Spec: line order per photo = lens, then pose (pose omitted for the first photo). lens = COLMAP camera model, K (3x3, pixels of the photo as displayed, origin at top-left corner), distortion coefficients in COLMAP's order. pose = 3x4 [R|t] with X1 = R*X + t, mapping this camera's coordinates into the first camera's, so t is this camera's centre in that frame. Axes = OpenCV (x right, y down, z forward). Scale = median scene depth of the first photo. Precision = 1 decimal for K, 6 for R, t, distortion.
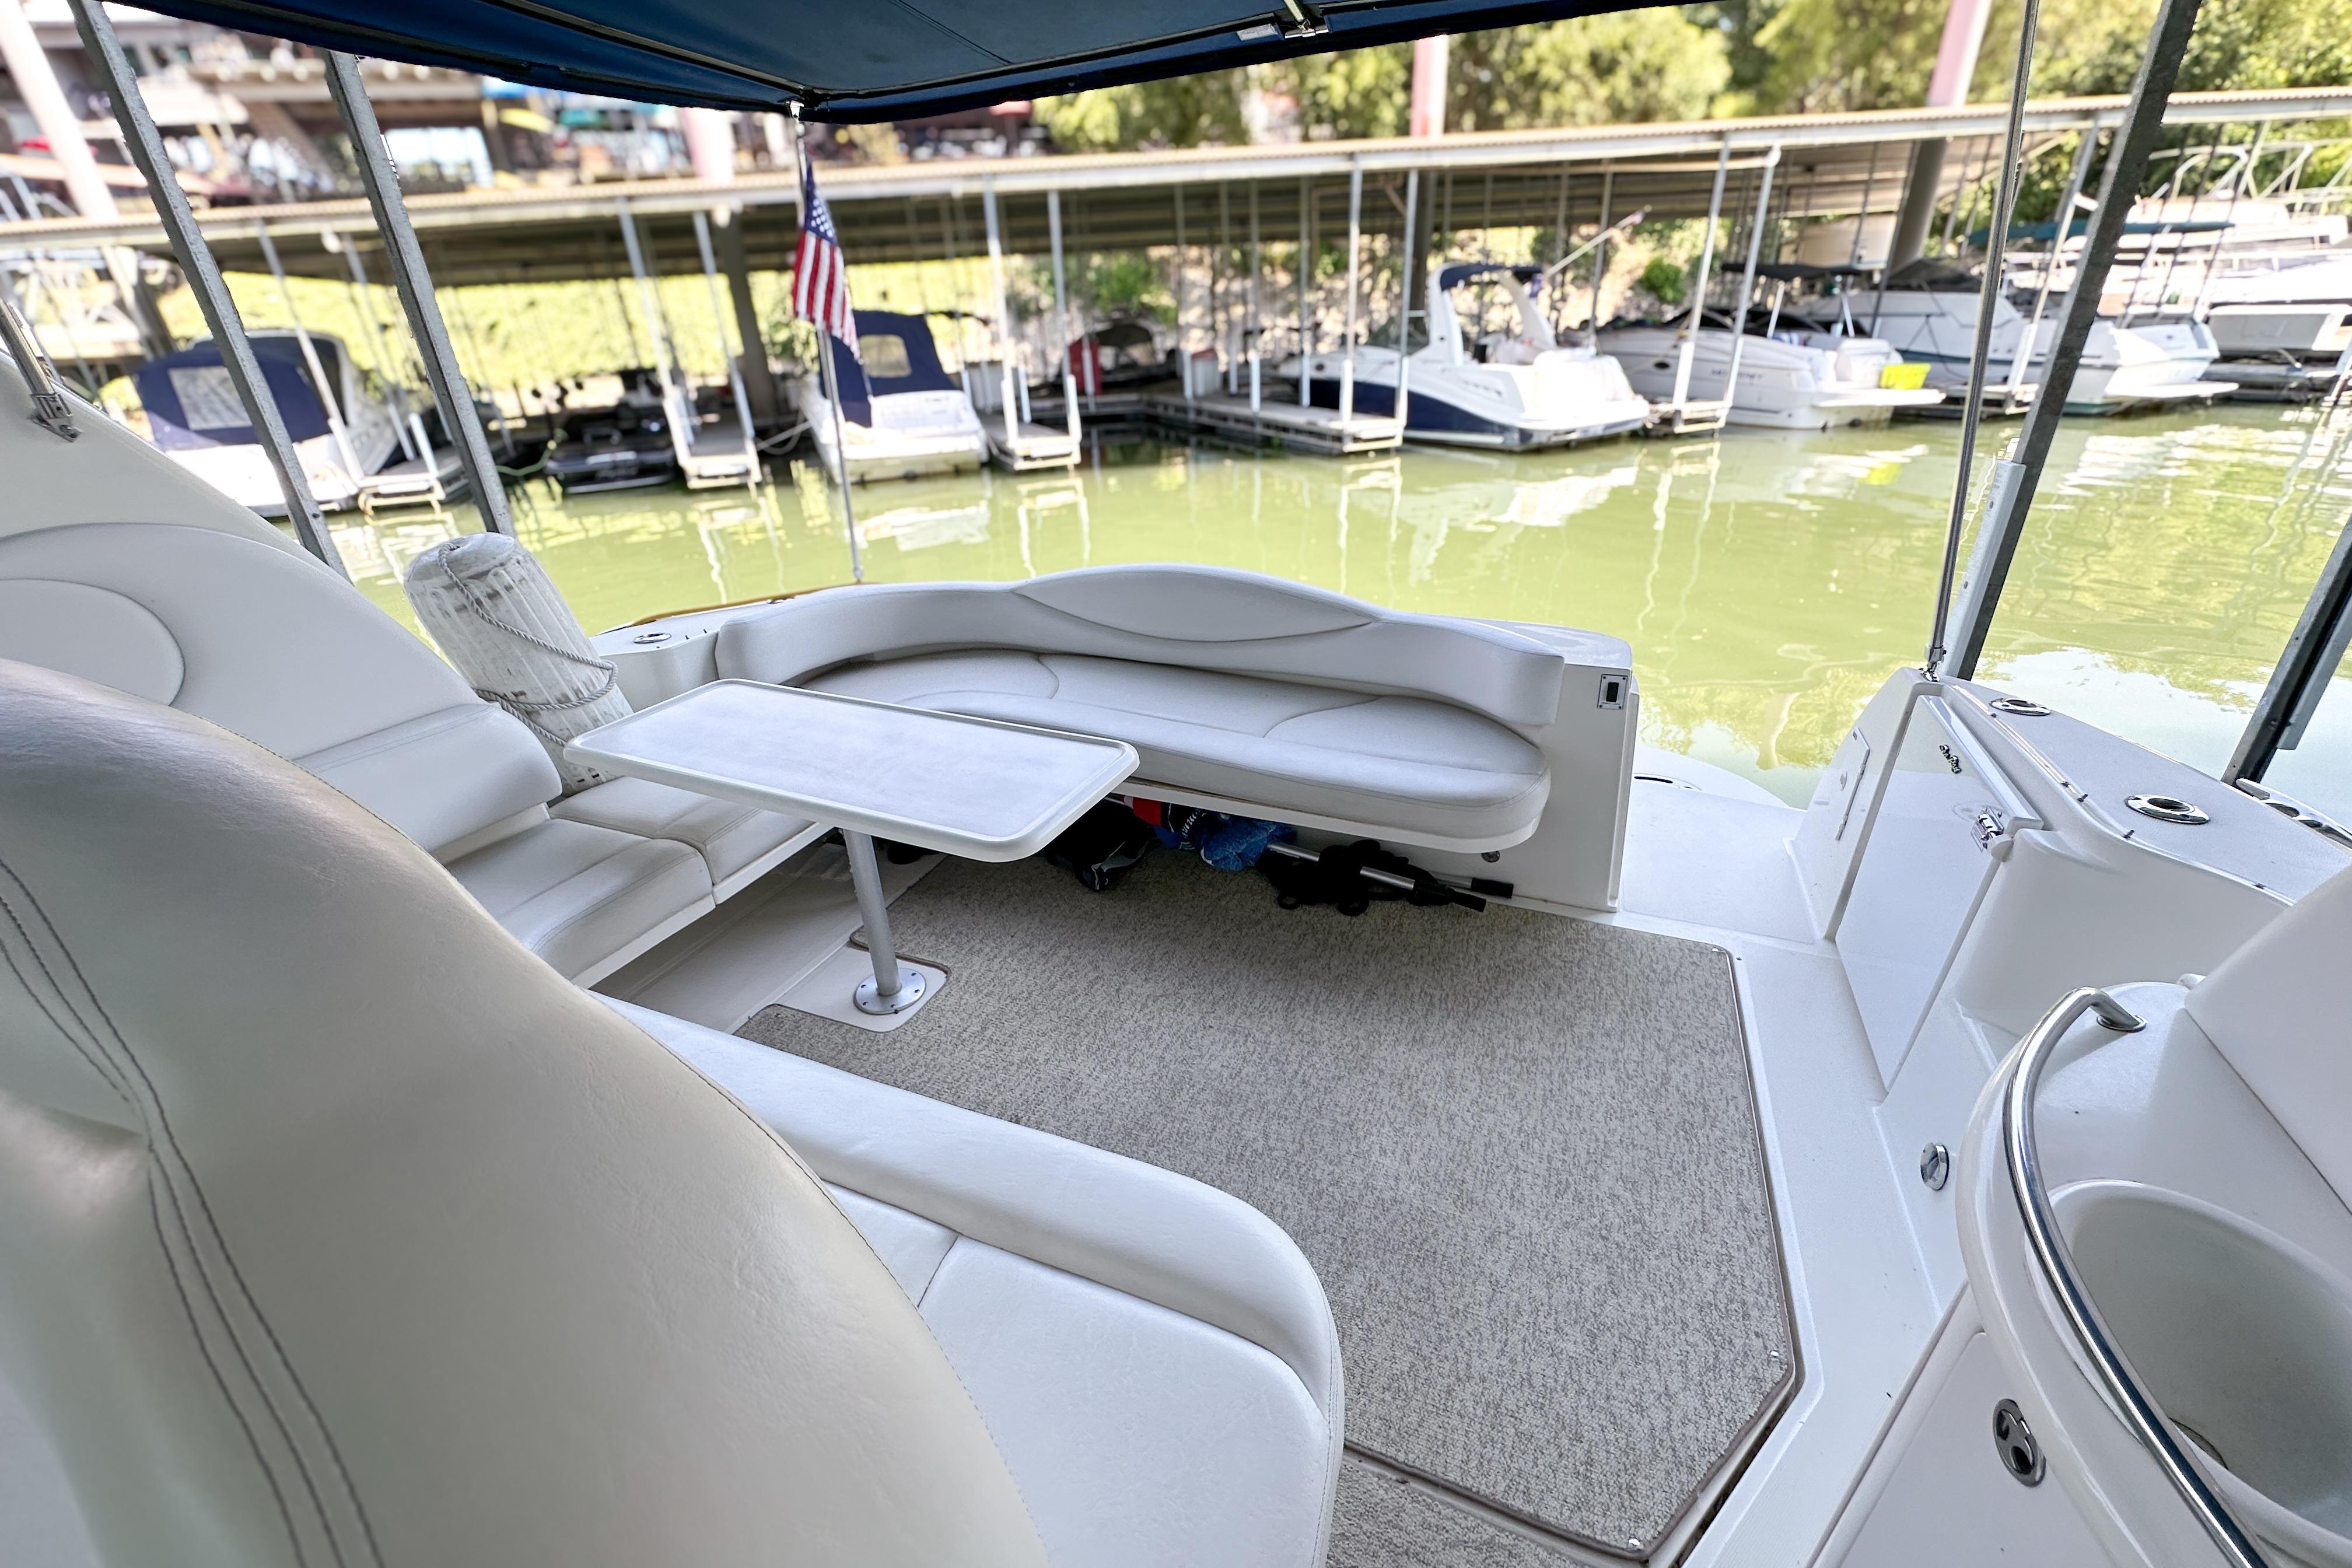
lens RADIAL K [[940.5, 0, 1174.4], [0, 940.5, 784.0], [0, 0, 1]] dist [-0.002807, 0.000336]
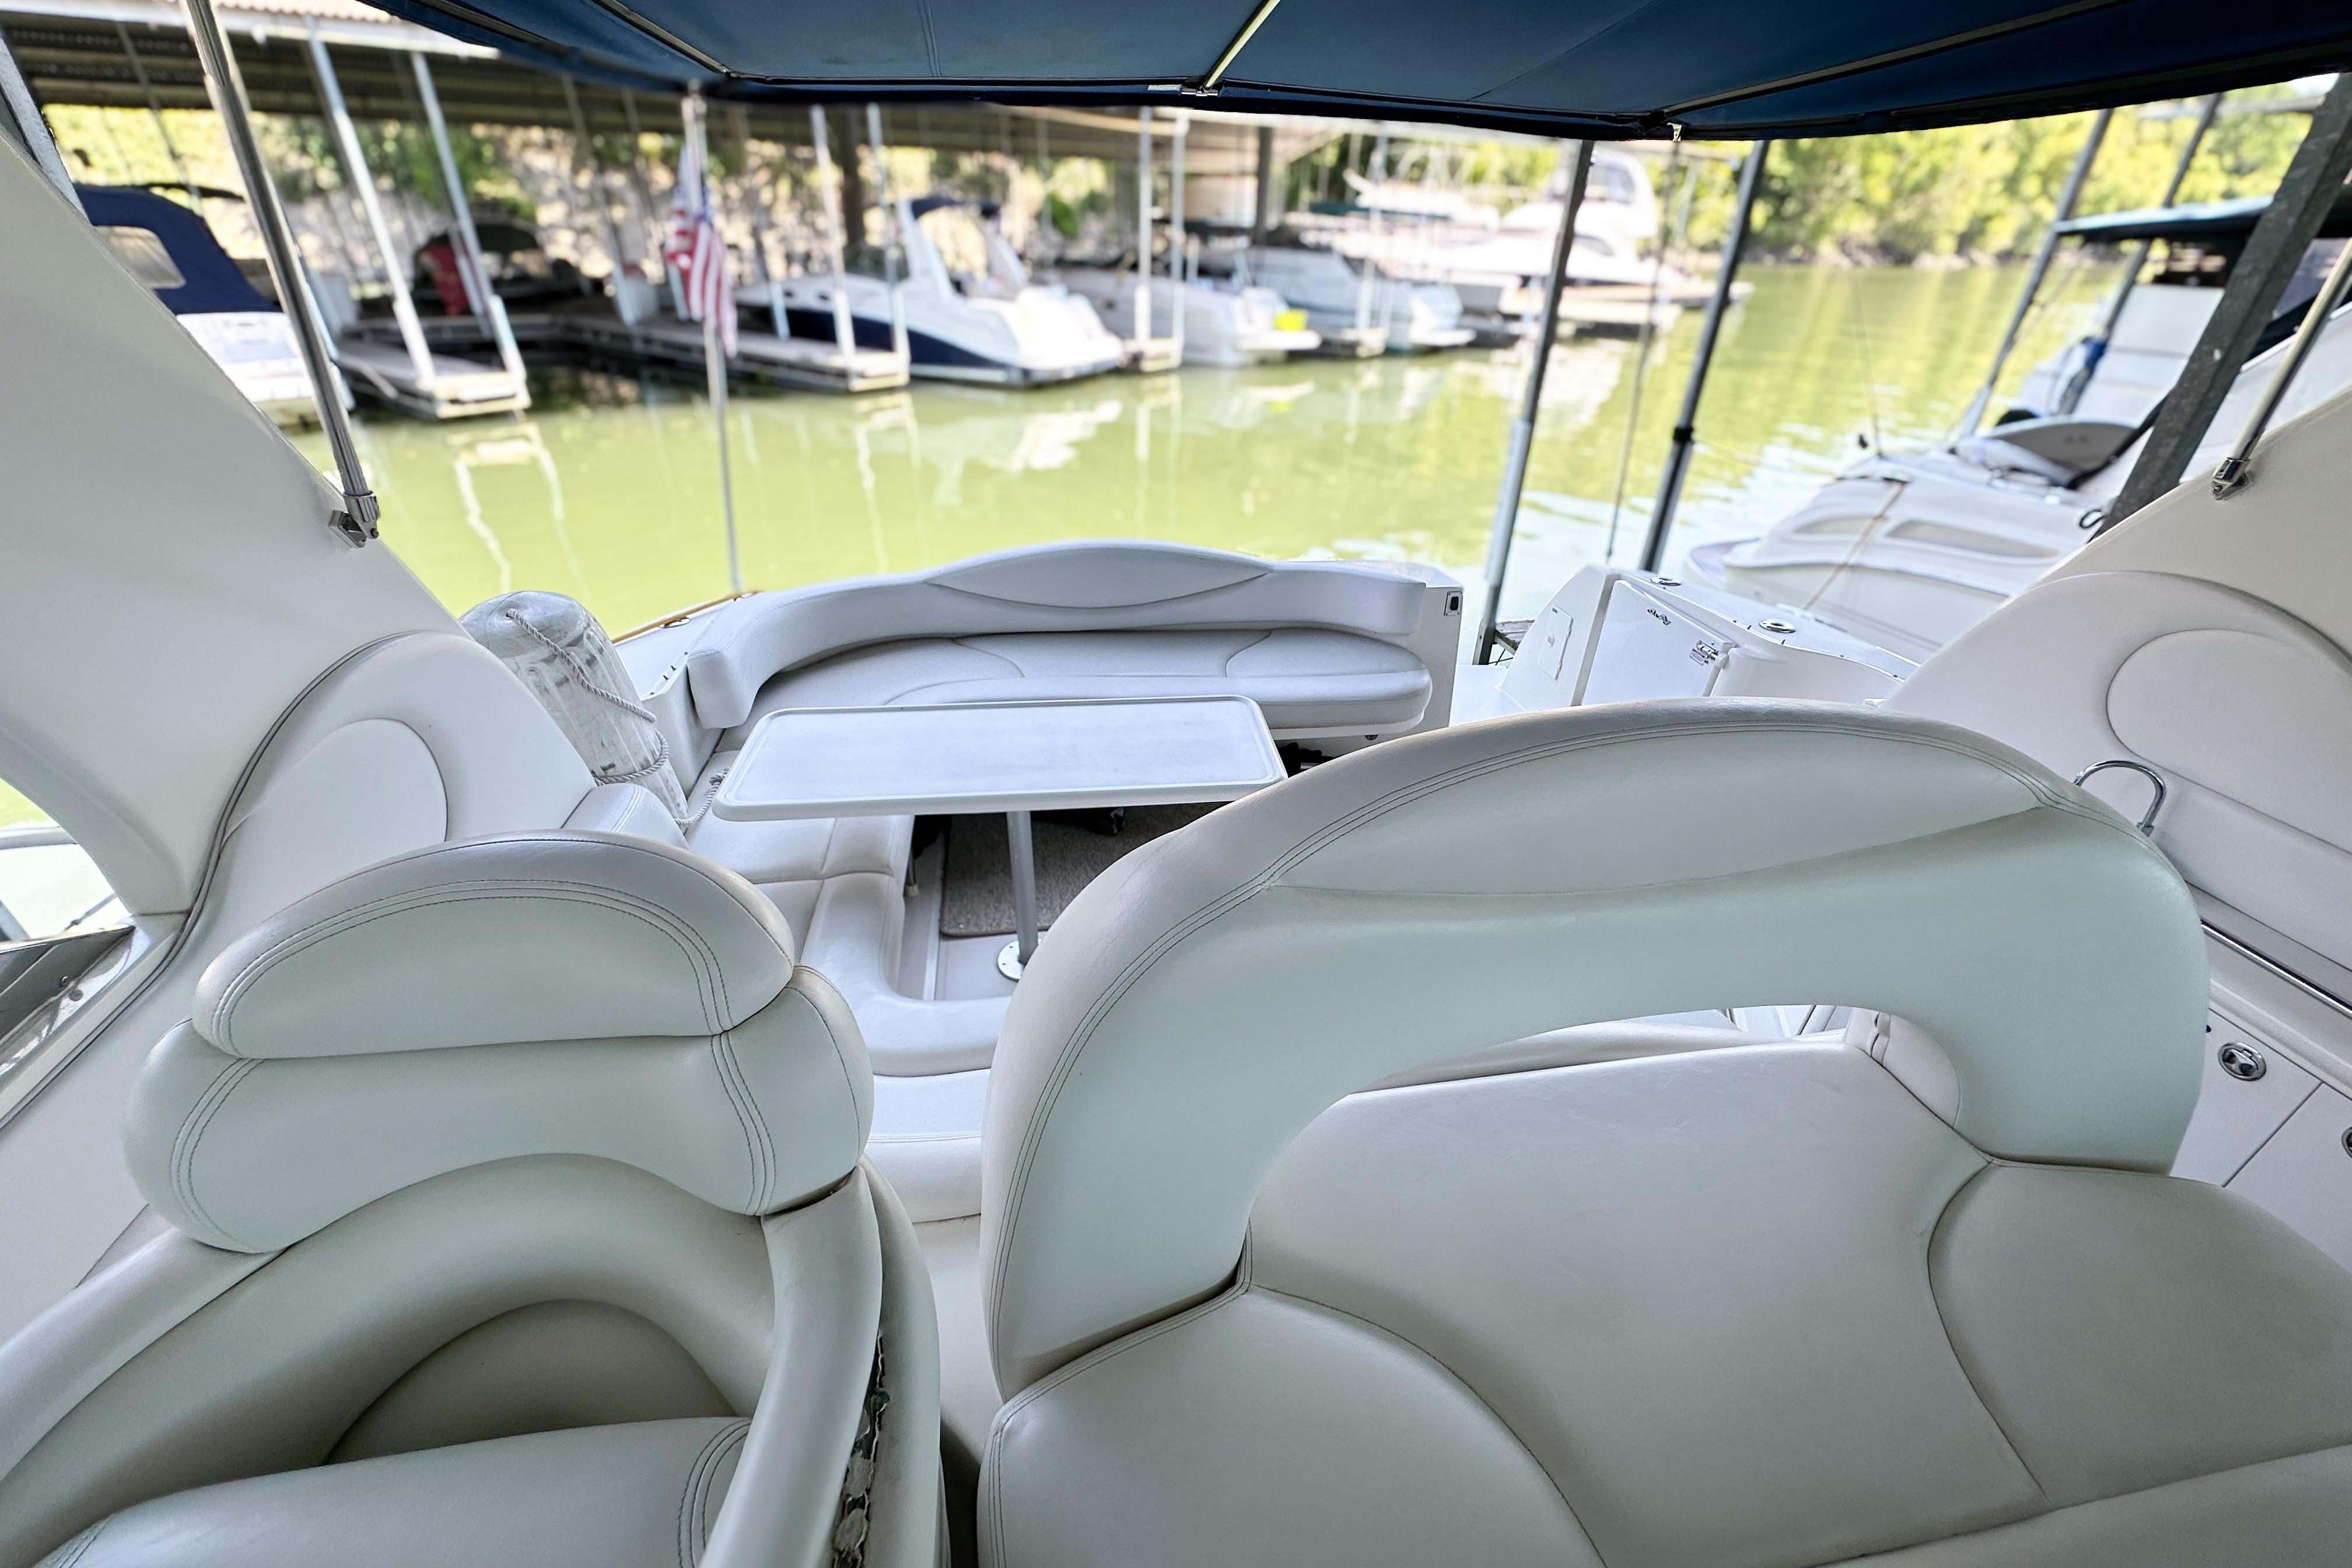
lens RADIAL K [[921.9, 0, 1176.0], [0, 921.9, 784.0], [0, 0, 1]] dist [0.007444, -0.000630]
pose [[0.838411, -0.226409, 0.495789, -0.105316], [0.186782, 0.973910, 0.128888, -0.014266], [-0.512035, -0.015456, 0.858825, -0.004413]]
